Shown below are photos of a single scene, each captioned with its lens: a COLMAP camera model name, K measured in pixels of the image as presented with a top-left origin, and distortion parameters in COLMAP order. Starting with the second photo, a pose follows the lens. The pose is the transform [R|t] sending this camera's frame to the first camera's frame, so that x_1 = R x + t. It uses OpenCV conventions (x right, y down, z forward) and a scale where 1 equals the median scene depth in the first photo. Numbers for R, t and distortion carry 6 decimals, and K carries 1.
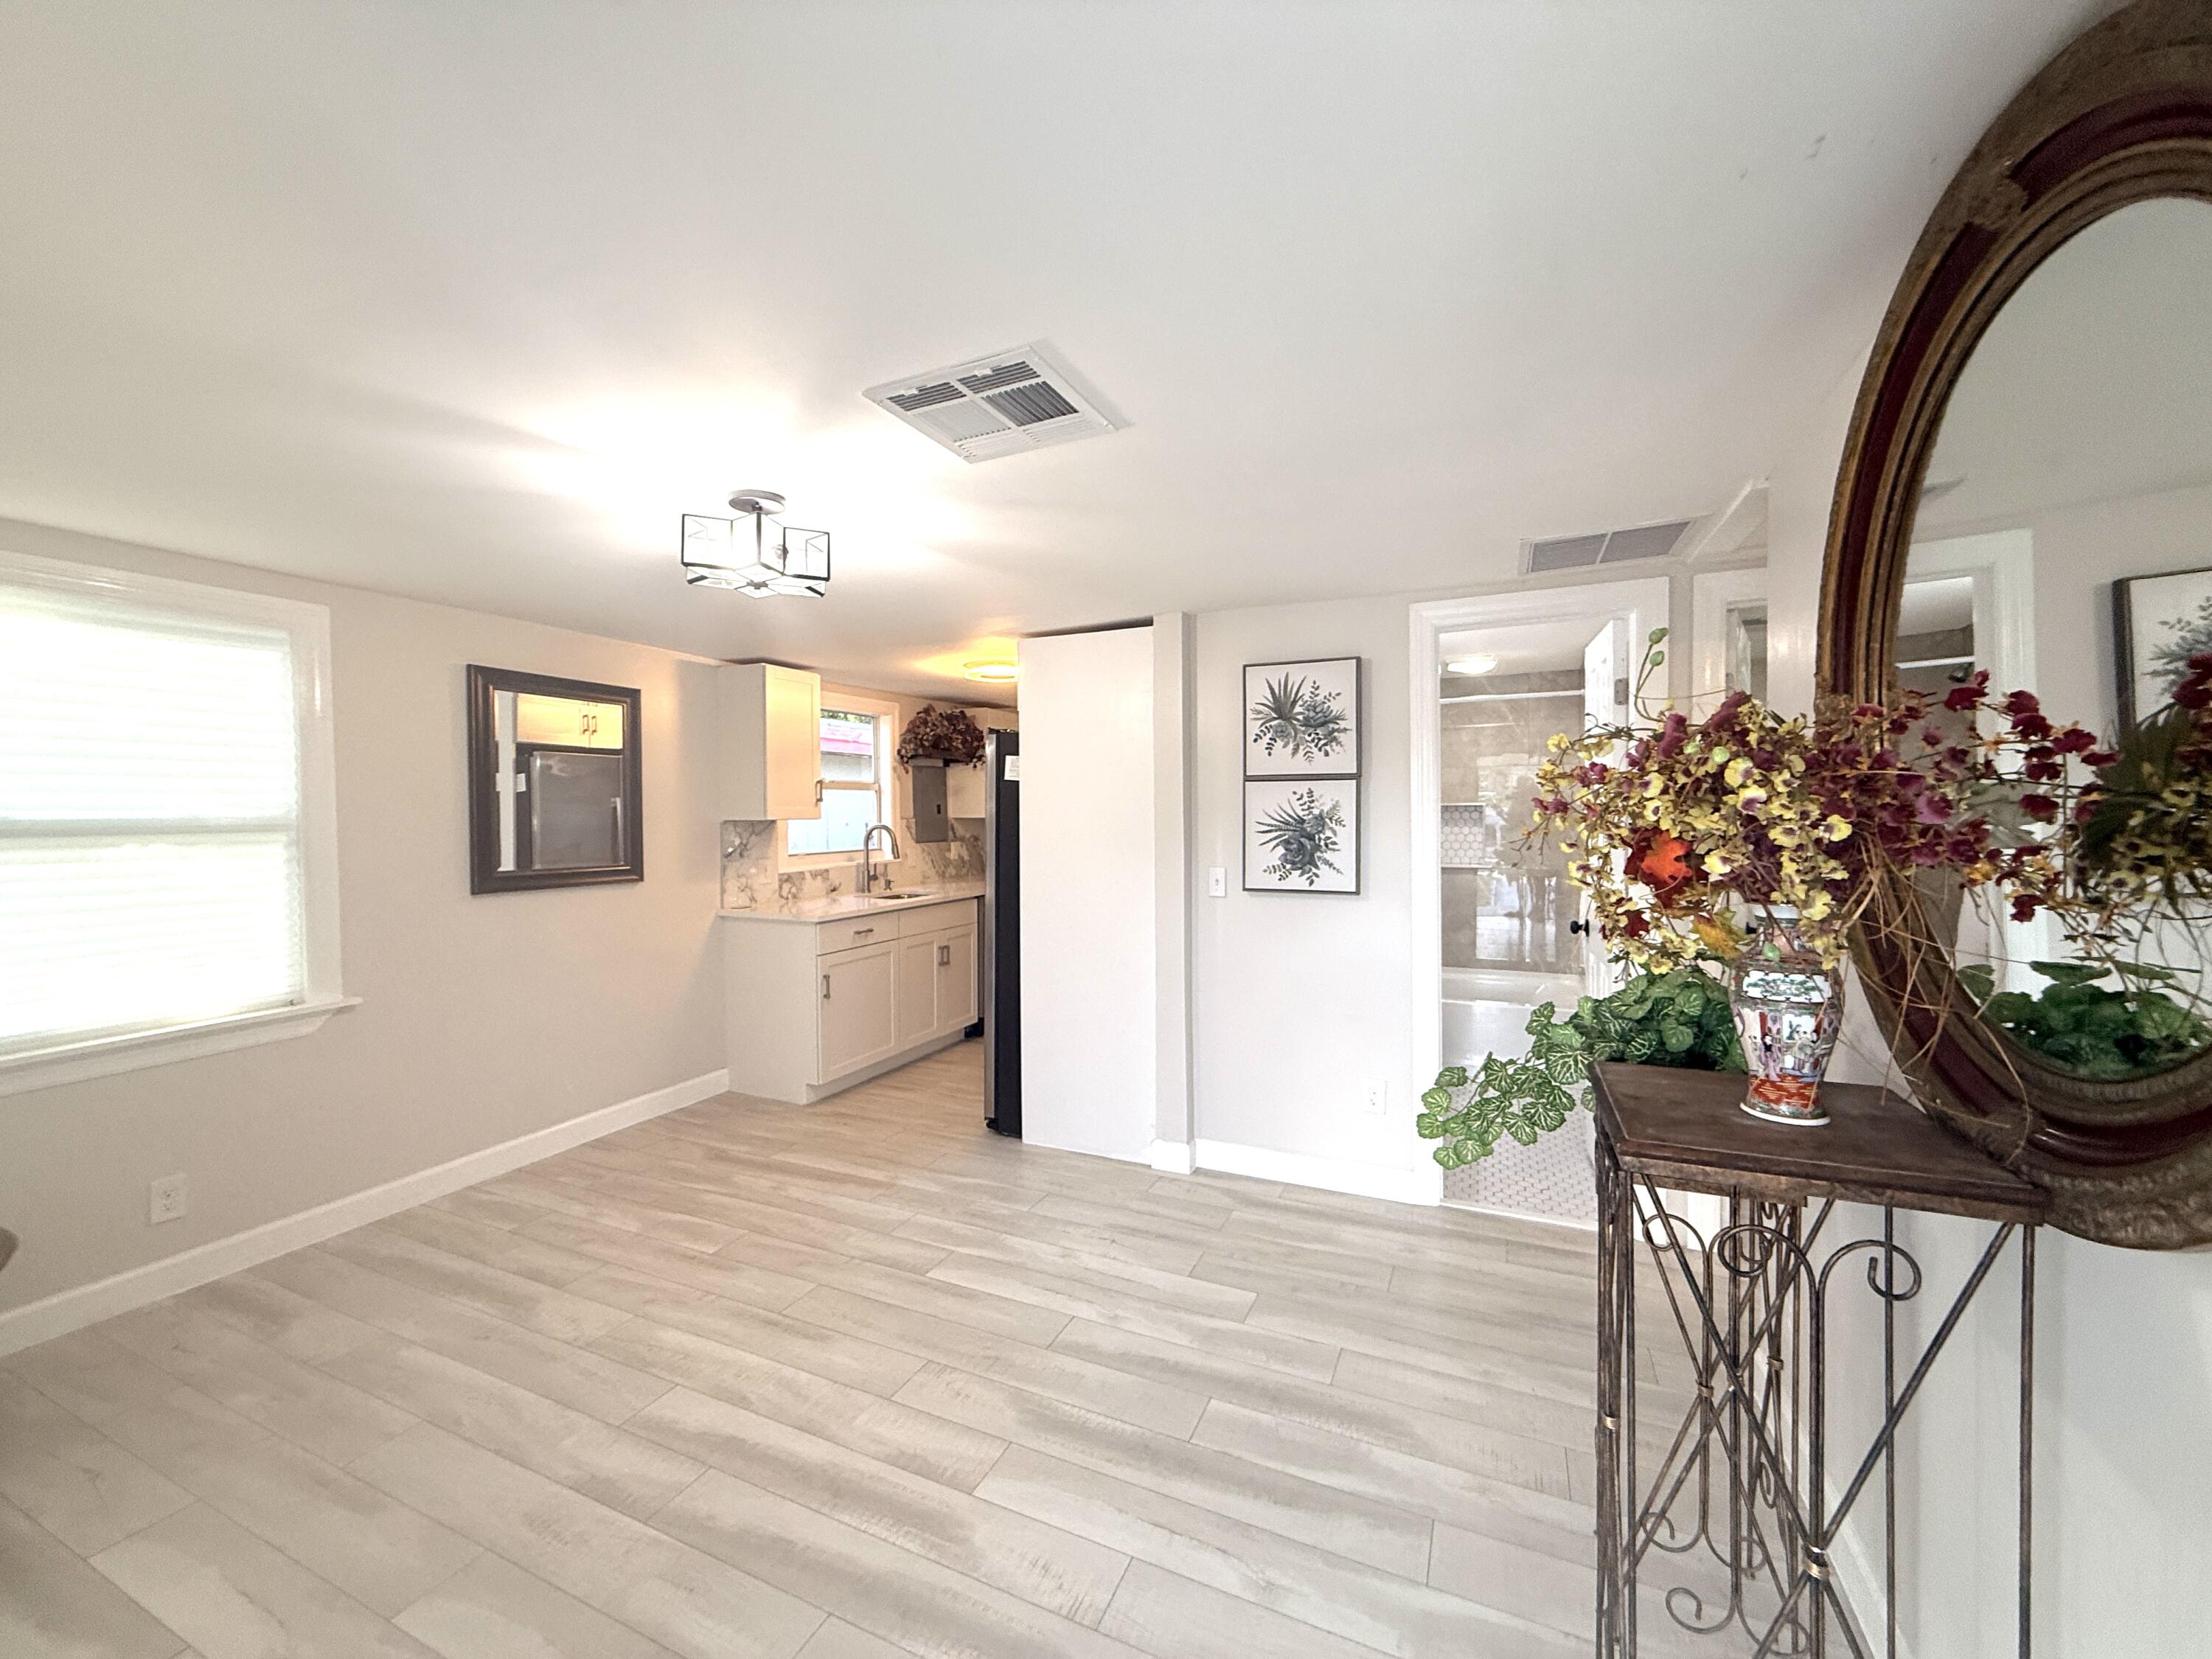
lens RADIAL K [[881.1, 0, 1101.1], [0, 881.1, 830.4], [0, 0, 1]] dist [-0.000613, 0.000038]
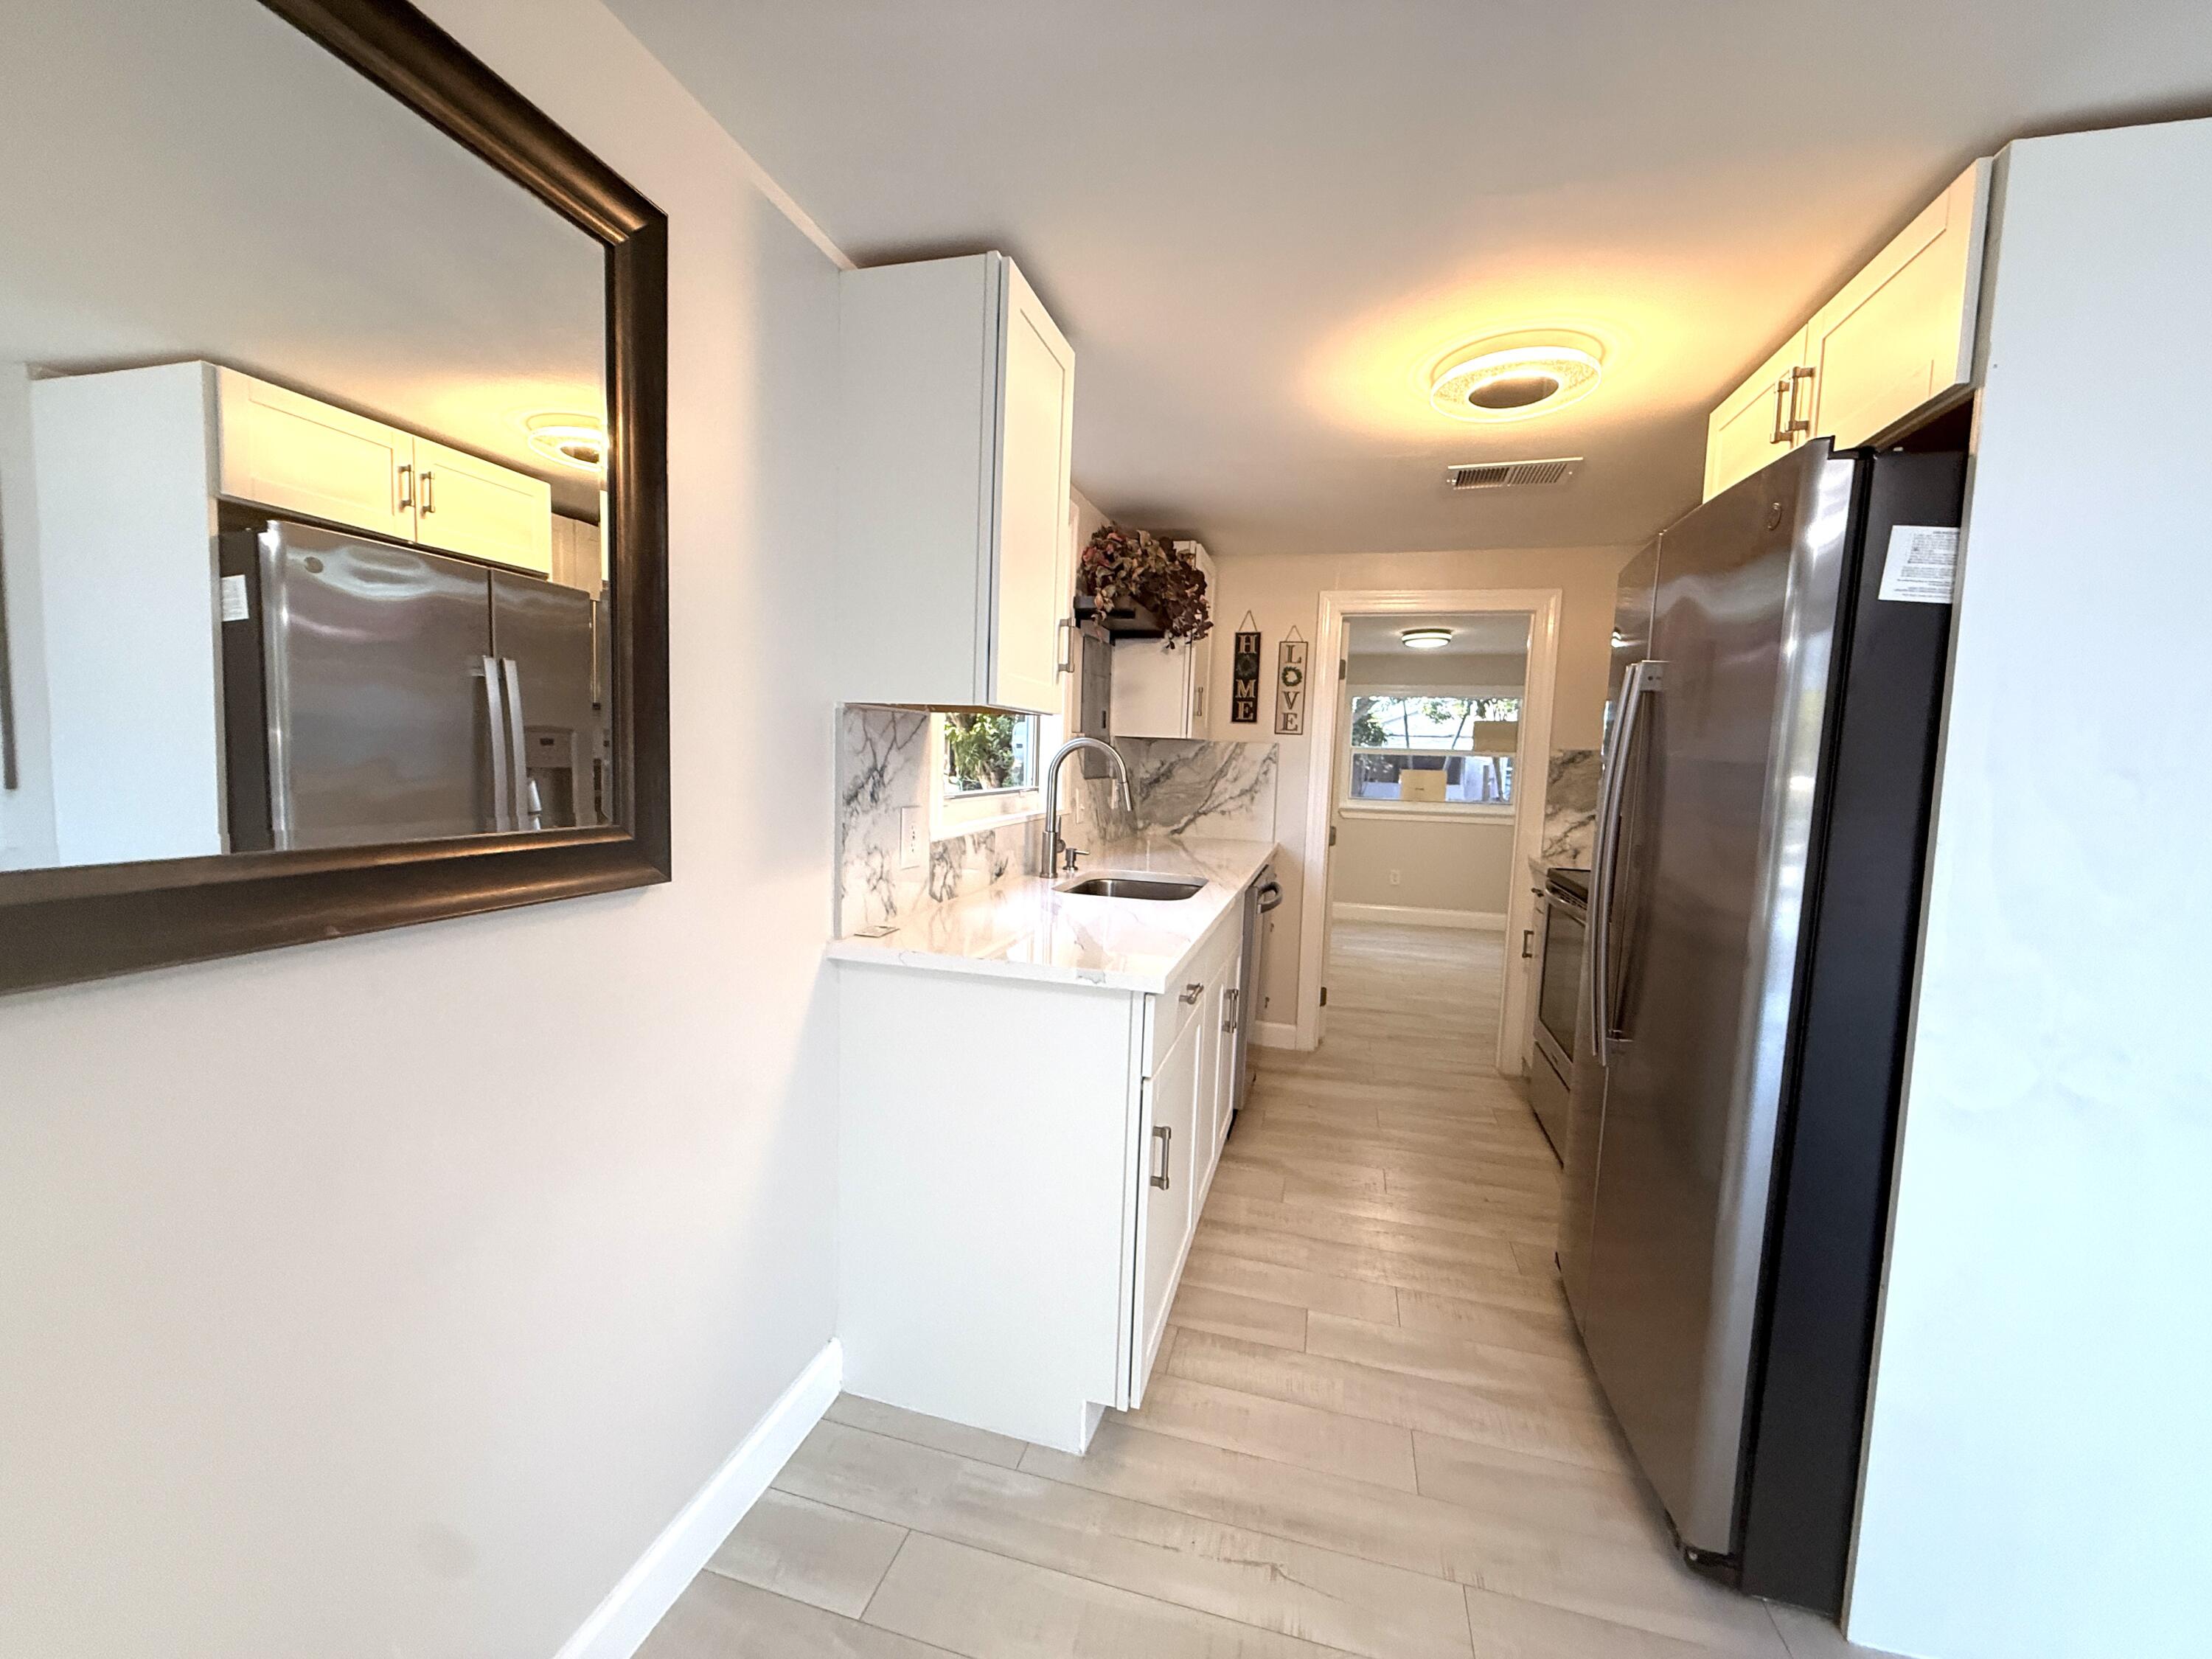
lens RADIAL K [[881.1, 0, 1101.1], [0, 881.1, 830.4], [0, 0, 1]] dist [-0.000613, 0.000038]
pose [[0.985979, 0.024340, 0.165083, -0.377369], [-0.035384, 0.997304, 0.064293, 0.014065], [-0.163072, -0.069233, 0.984182, 0.605239]]
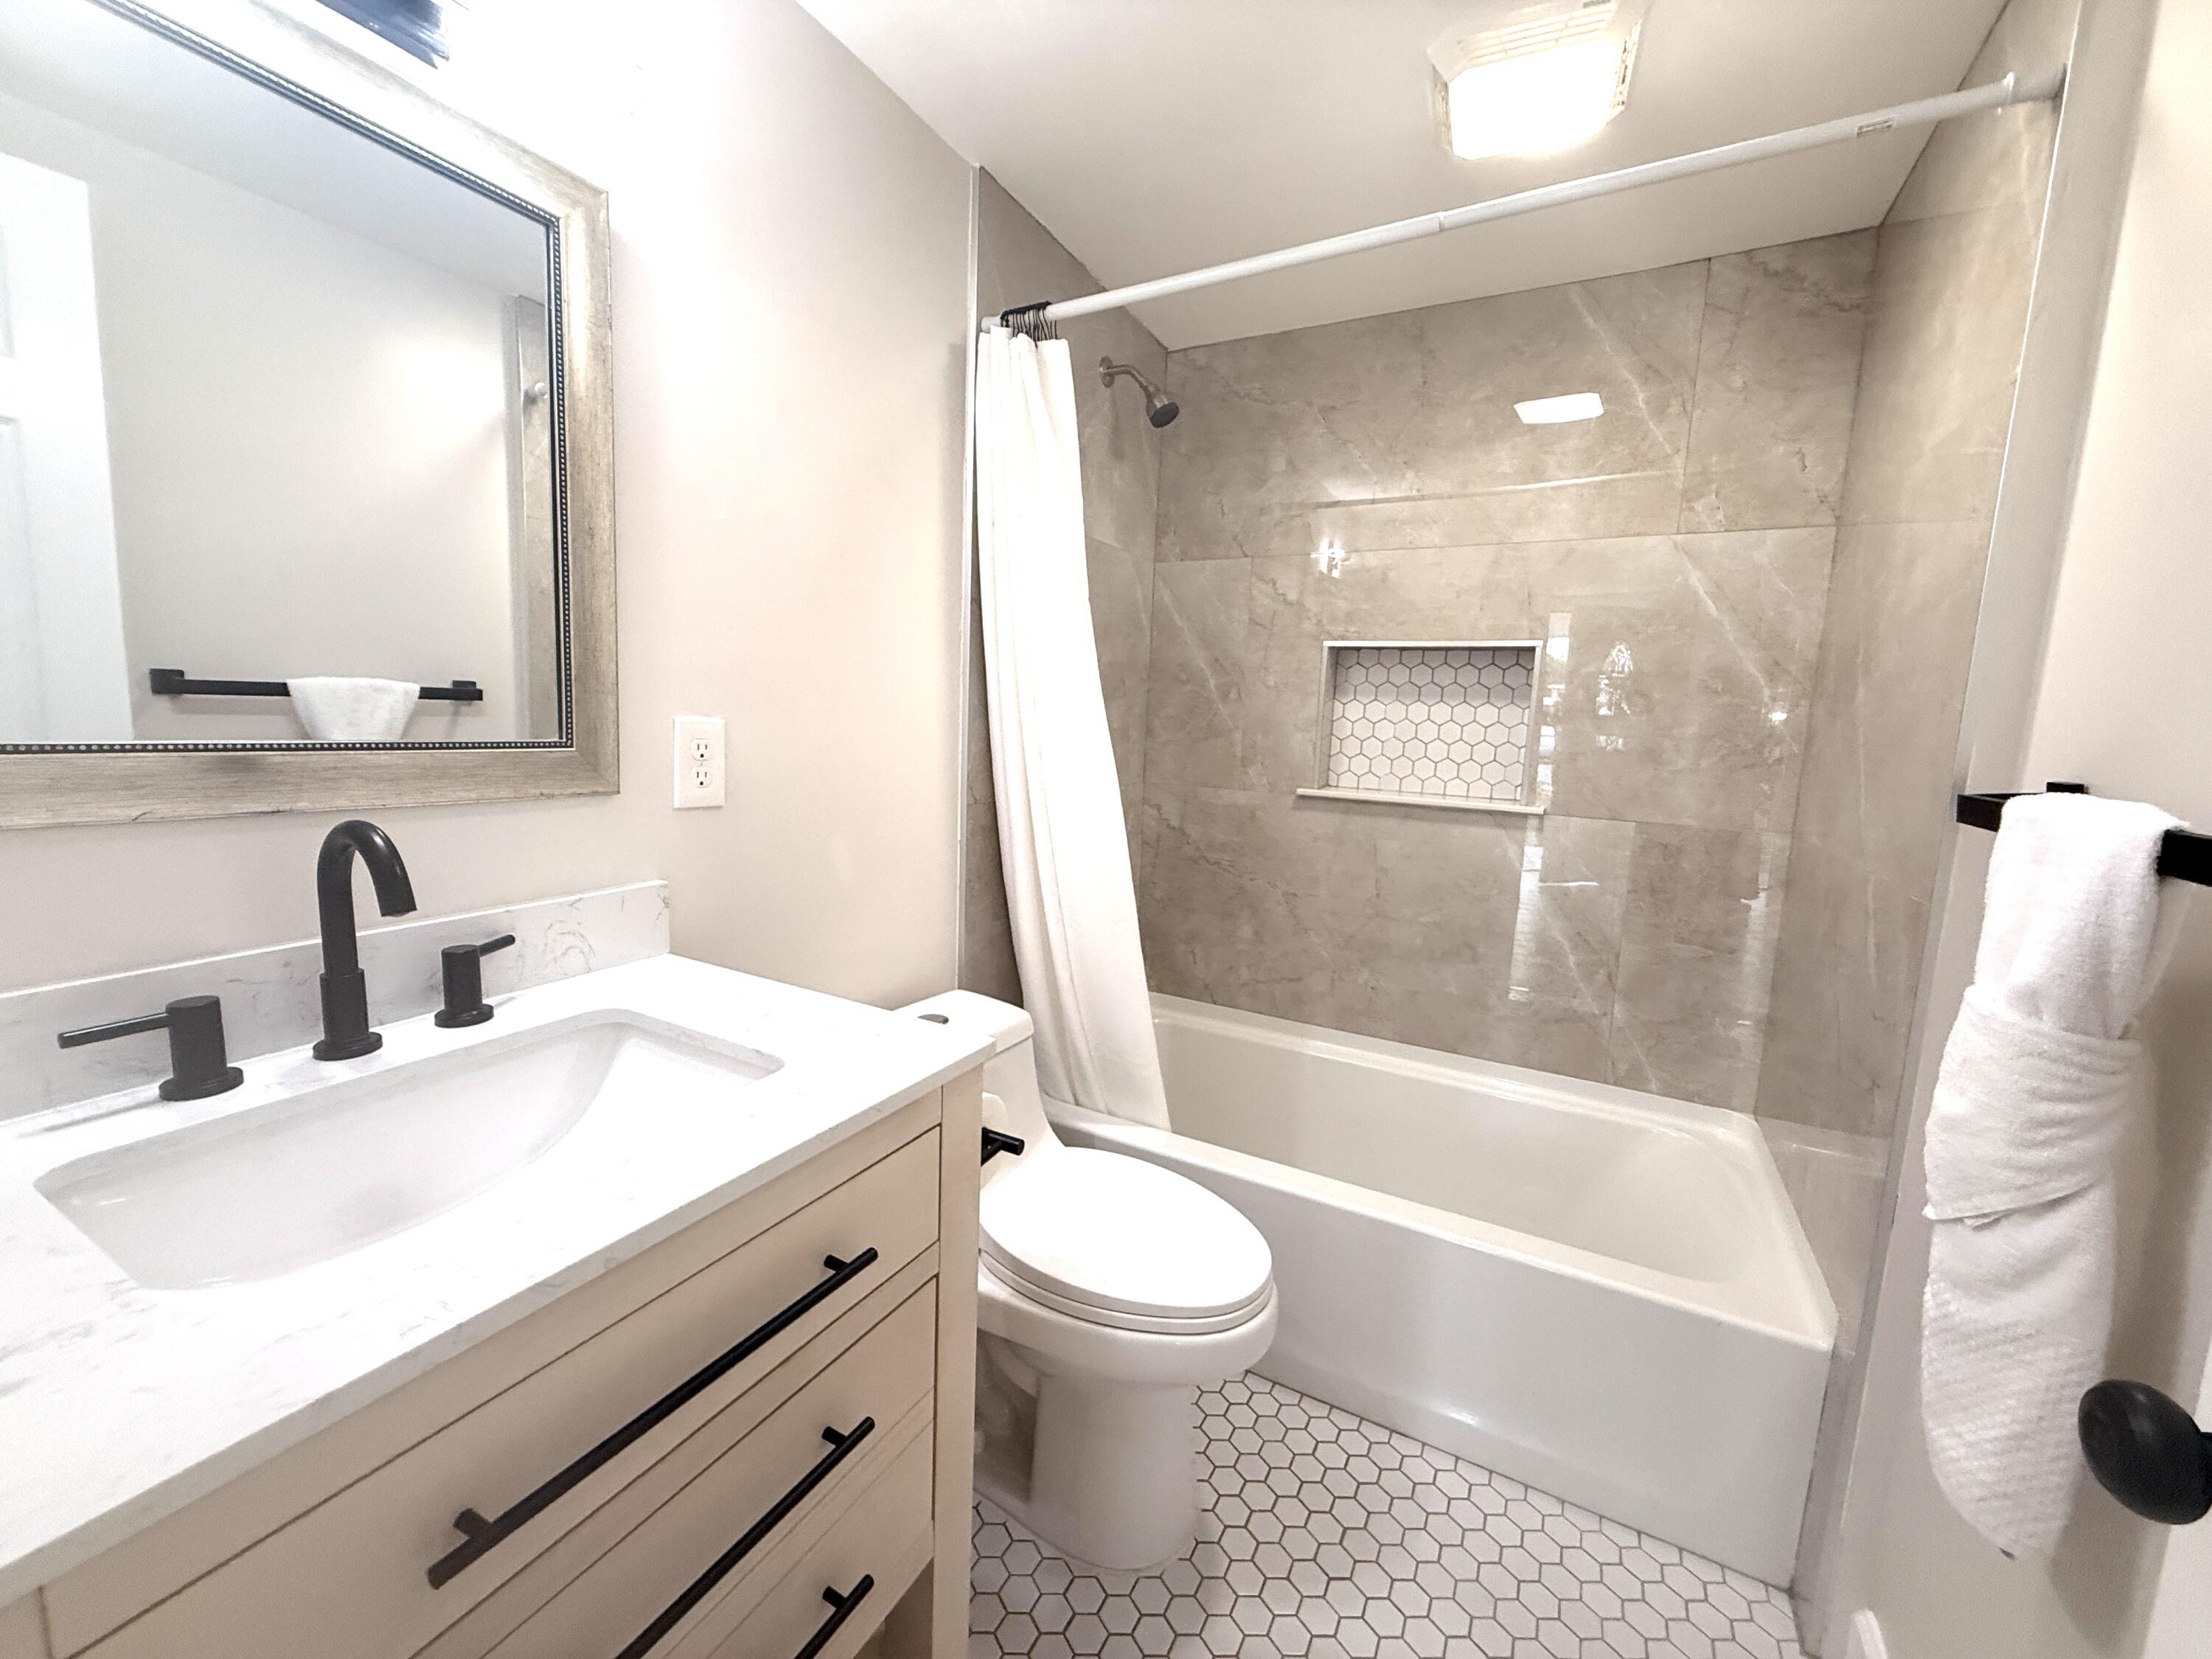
lens RADIAL K [[879.8, 0, 1101.2], [0, 879.8, 829.6], [0, 0, 1]] dist [-0.000257, 0.000243]
pose [[0.996219, 0.055339, -0.066966, 0.322820], [-0.047844, 0.992915, 0.108768, 0.019887], [0.072511, -0.105152, 0.991809, 0.703886]]
